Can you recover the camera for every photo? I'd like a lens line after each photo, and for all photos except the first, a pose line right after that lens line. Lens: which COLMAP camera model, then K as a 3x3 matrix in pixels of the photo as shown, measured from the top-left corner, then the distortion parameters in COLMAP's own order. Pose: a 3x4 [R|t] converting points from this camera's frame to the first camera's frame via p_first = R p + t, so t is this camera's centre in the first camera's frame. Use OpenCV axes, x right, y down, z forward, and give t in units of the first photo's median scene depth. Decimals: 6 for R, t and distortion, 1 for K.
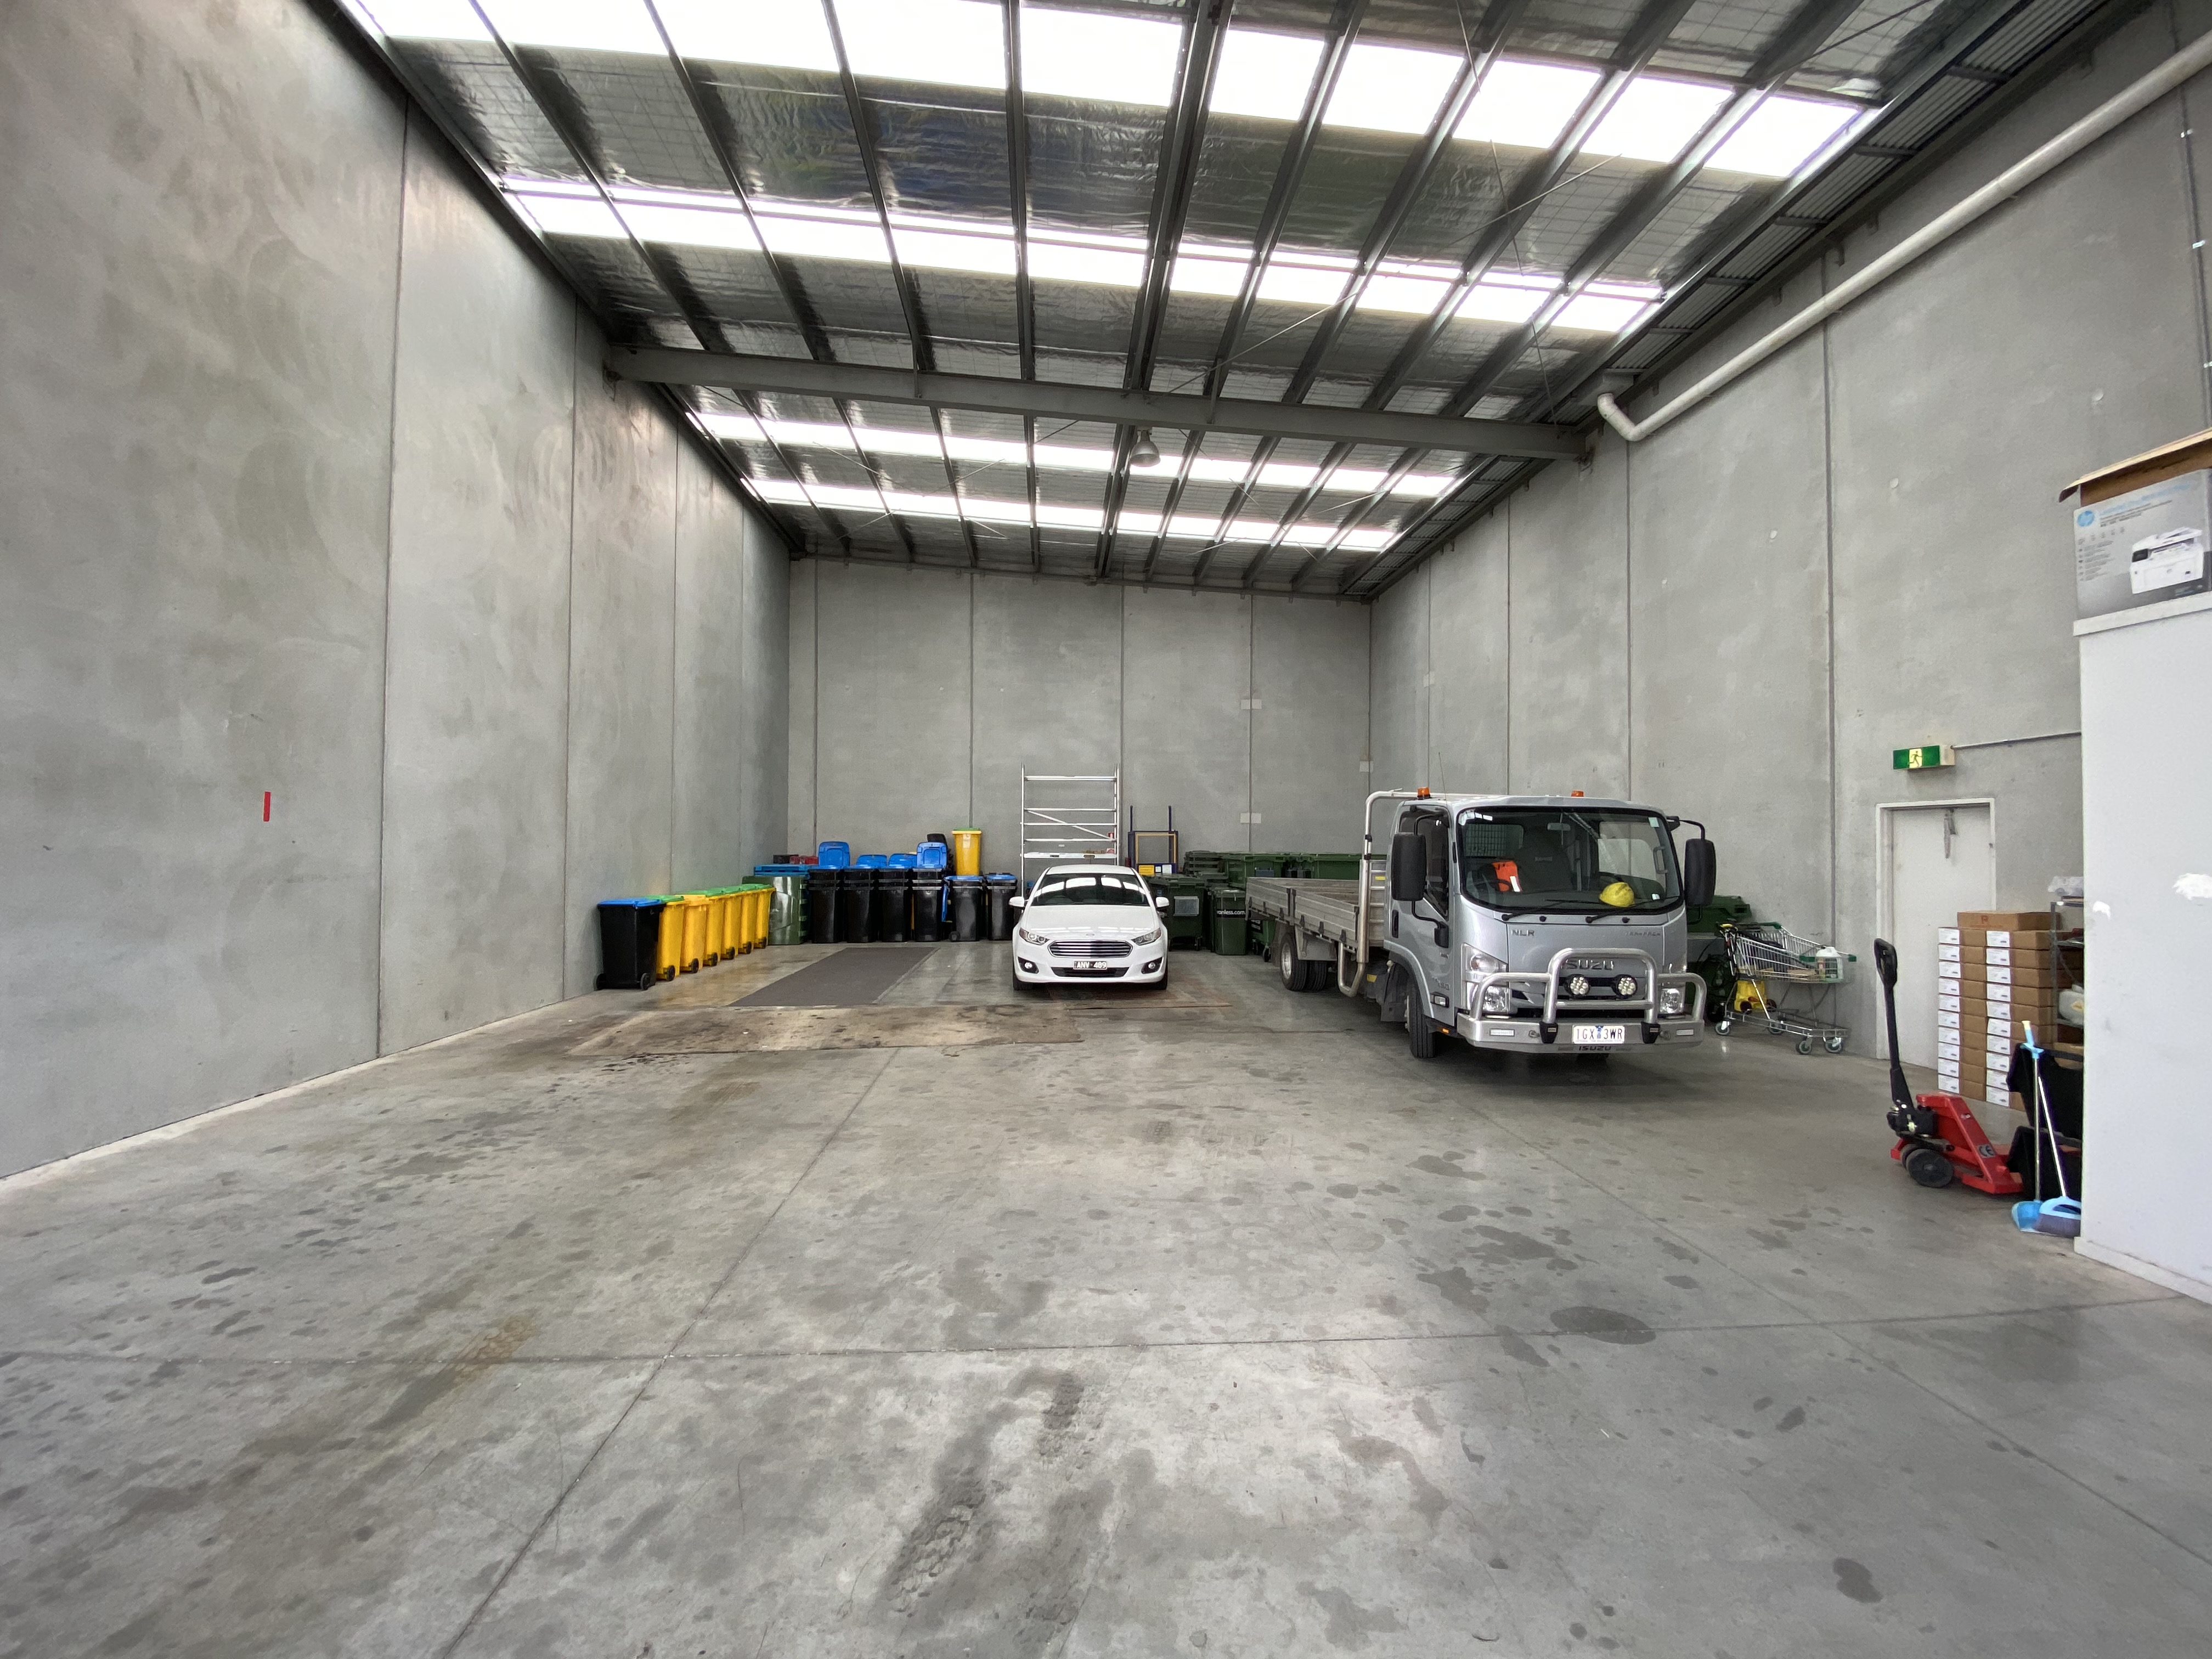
lens RADIAL K [[883.8, 0, 1106.0], [0, 883.8, 829.5], [0, 0, 1]] dist [0.000253, -0.012846]
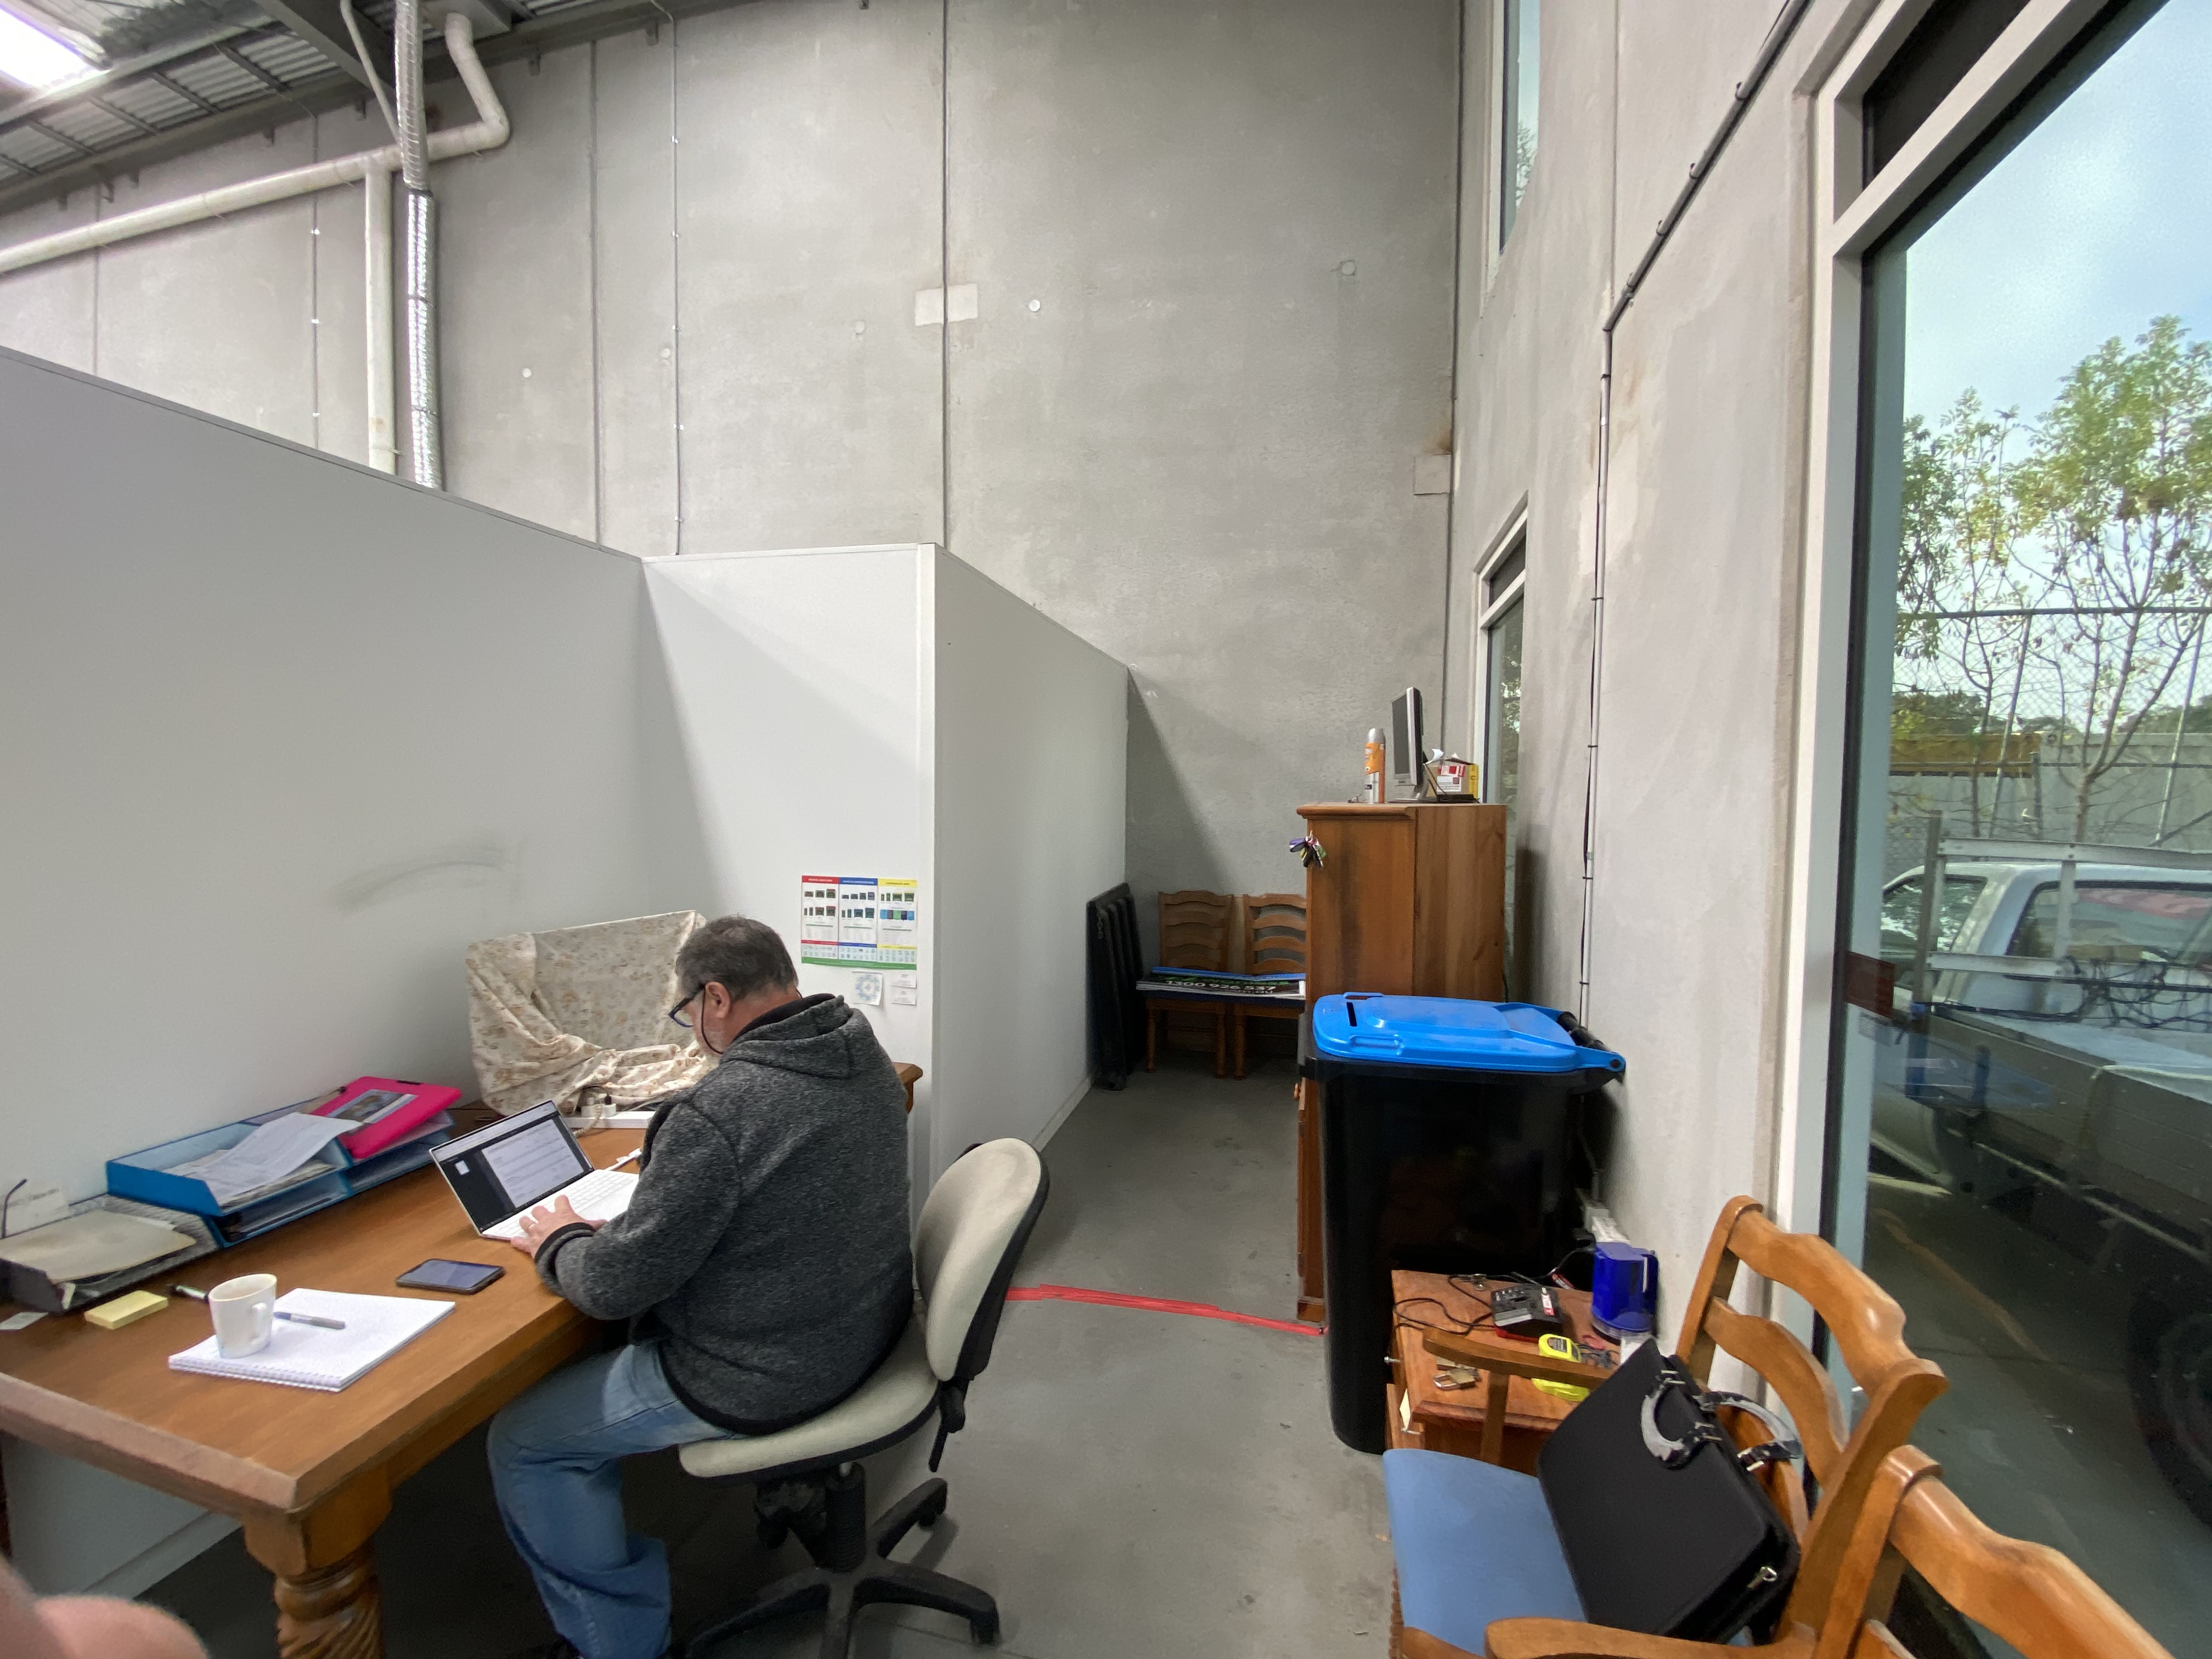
lens RADIAL K [[909.0, 0, 1106.0], [0, 909.0, 829.5], [0, 0, 1]] dist [-0.003339, -0.010864]
pose [[0.298519, -0.028536, 0.953977, 0.333872], [-0.031600, 0.998709, 0.039762, 0.016249], [-0.953880, -0.042015, 0.297232, -0.752538]]
